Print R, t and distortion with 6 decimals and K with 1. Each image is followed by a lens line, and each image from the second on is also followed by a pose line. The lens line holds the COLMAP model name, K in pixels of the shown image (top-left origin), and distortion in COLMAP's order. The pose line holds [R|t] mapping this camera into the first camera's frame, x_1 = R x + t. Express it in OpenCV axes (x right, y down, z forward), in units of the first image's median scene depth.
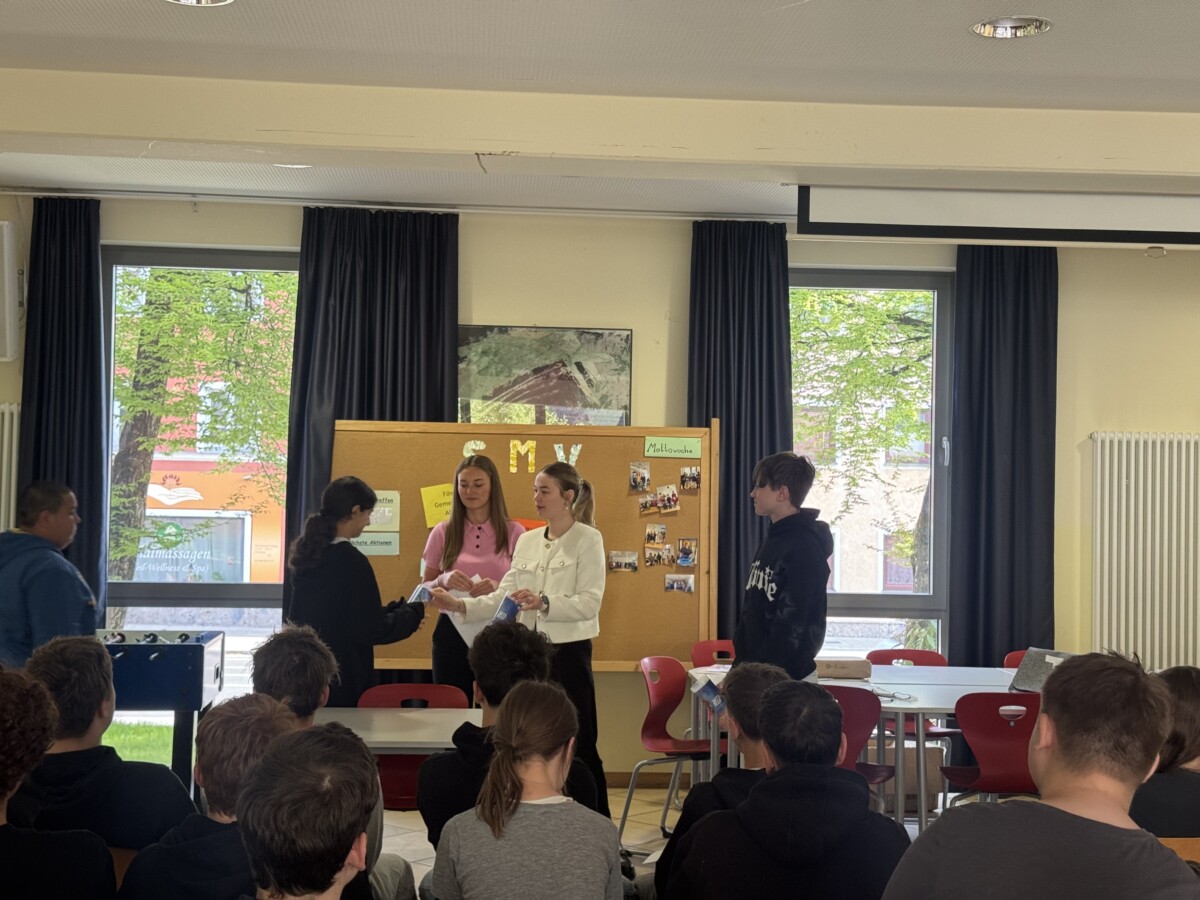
lens RADIAL K [[1715.0, 0, 600.0], [0, 1715.0, 450.0], [0, 0, 1]] dist [0.141672, -0.101147]
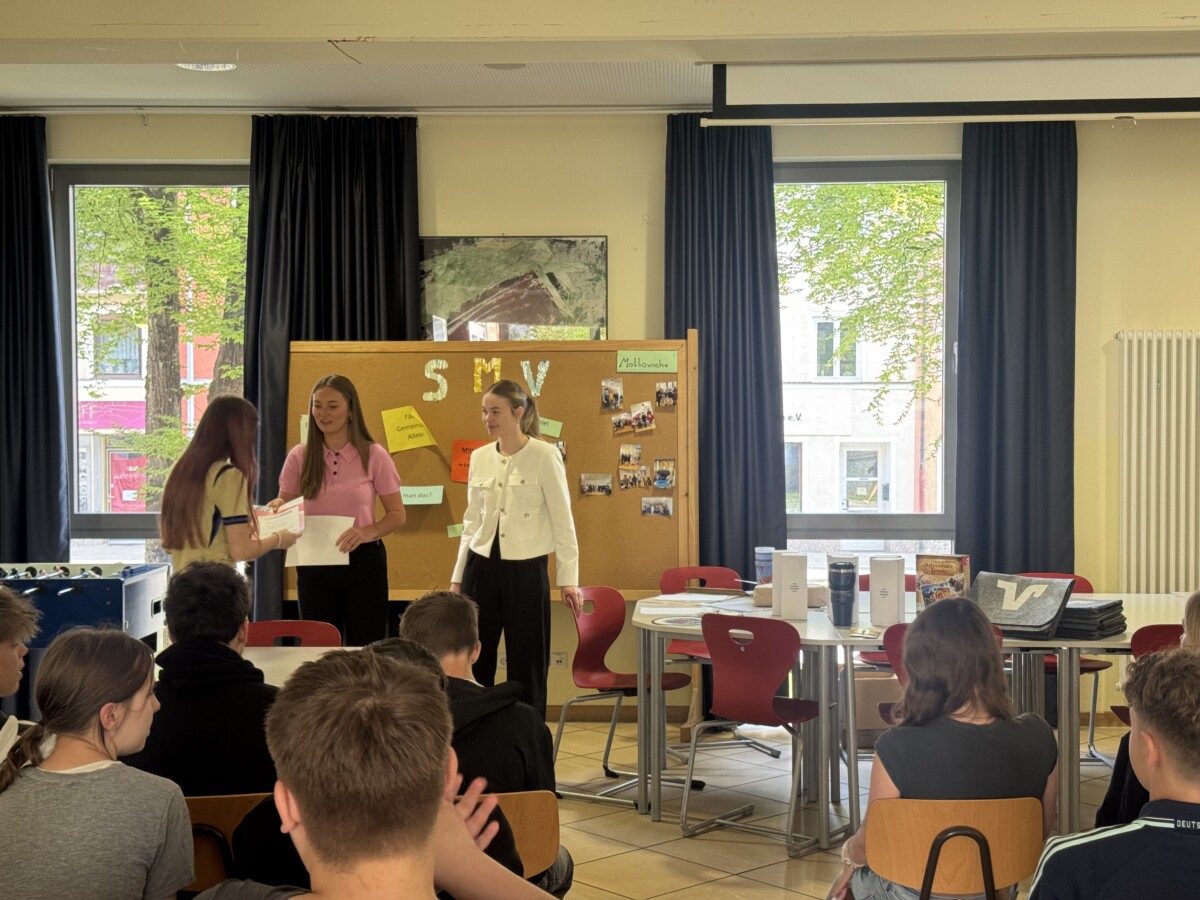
lens RADIAL K [[1716.8, 0, 603.3], [0, 1716.8, 467.2], [0, 0, 1]] dist [0.147915, -0.097444]
pose [[0.992858, -0.018296, -0.117892, 0.126641], [0.024803, 0.998235, 0.053966, 0.004729], [0.116697, -0.056504, 0.991559, 0.067786]]
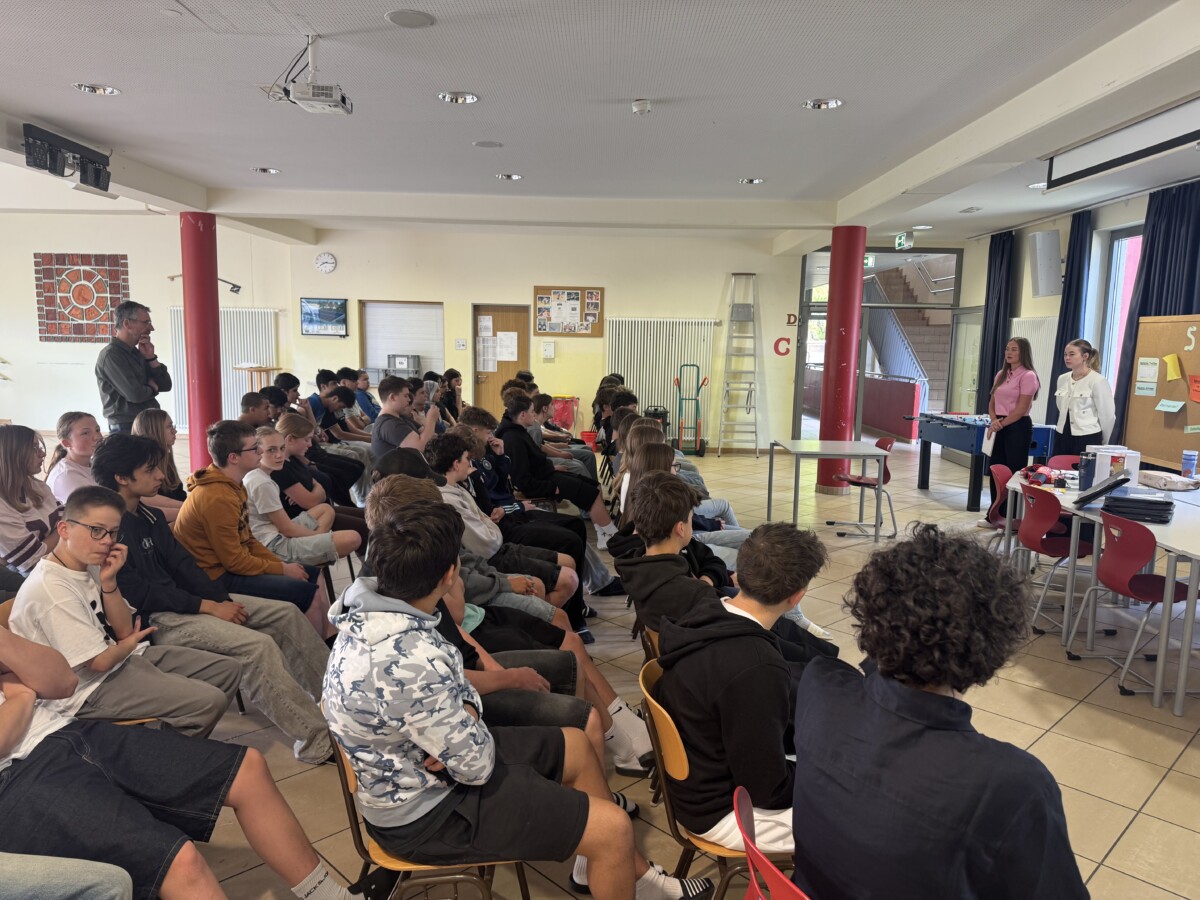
lens RADIAL K [[852.6, 0, 595.4], [0, 852.6, 453.0], [0, 0, 1]] dist [0.136556, -0.155890]
pose [[-0.068661, 0.113060, -0.991213, 0.762178], [0.000630, 0.993562, 0.113284, 0.017995], [0.997640, 0.007154, -0.068290, 0.502384]]
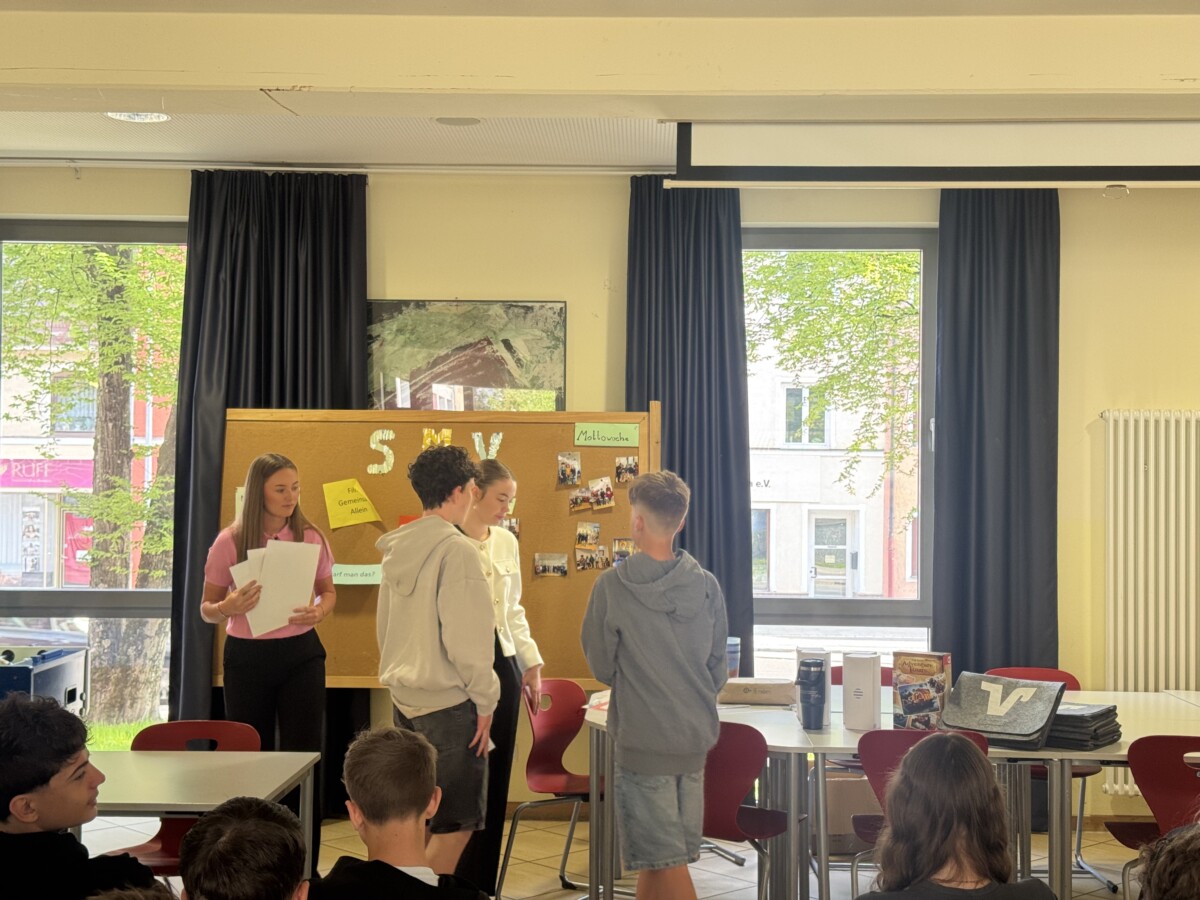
lens RADIAL K [[1715.0, 0, 600.0], [0, 1715.0, 450.0], [0, 0, 1]] dist [0.141672, -0.101147]
pose [[0.994810, -0.011262, -0.101128, 0.126502], [0.012268, 0.999881, 0.009328, -0.001903], [0.101011, -0.010520, 0.994830, 0.125438]]
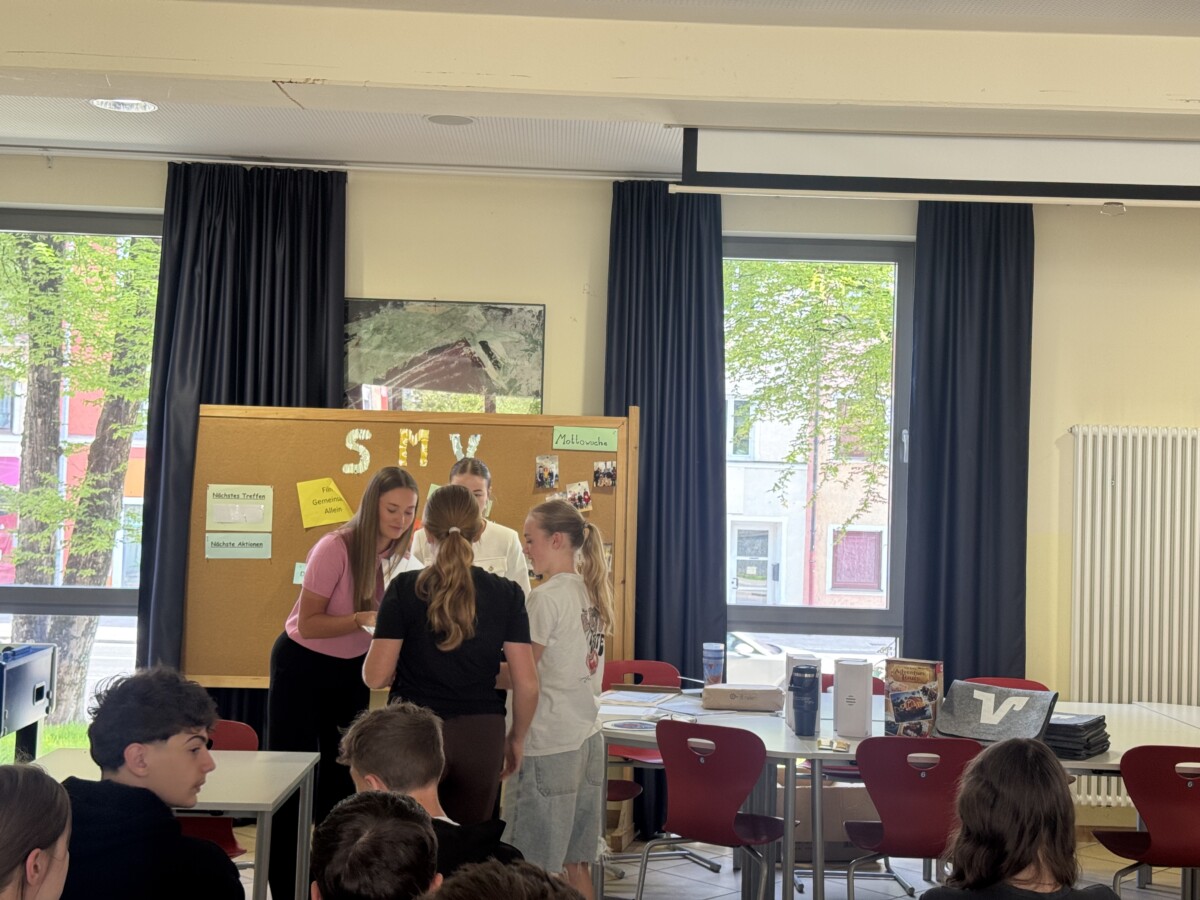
lens RADIAL K [[1715.0, 0, 600.0], [0, 1715.0, 450.0], [0, 0, 1]] dist [0.141672, -0.101147]
pose [[0.998804, 0.008687, -0.048115, 0.091304], [-0.008492, 0.999955, 0.004253, 0.000303], [0.048150, -0.003840, 0.998833, 0.124164]]
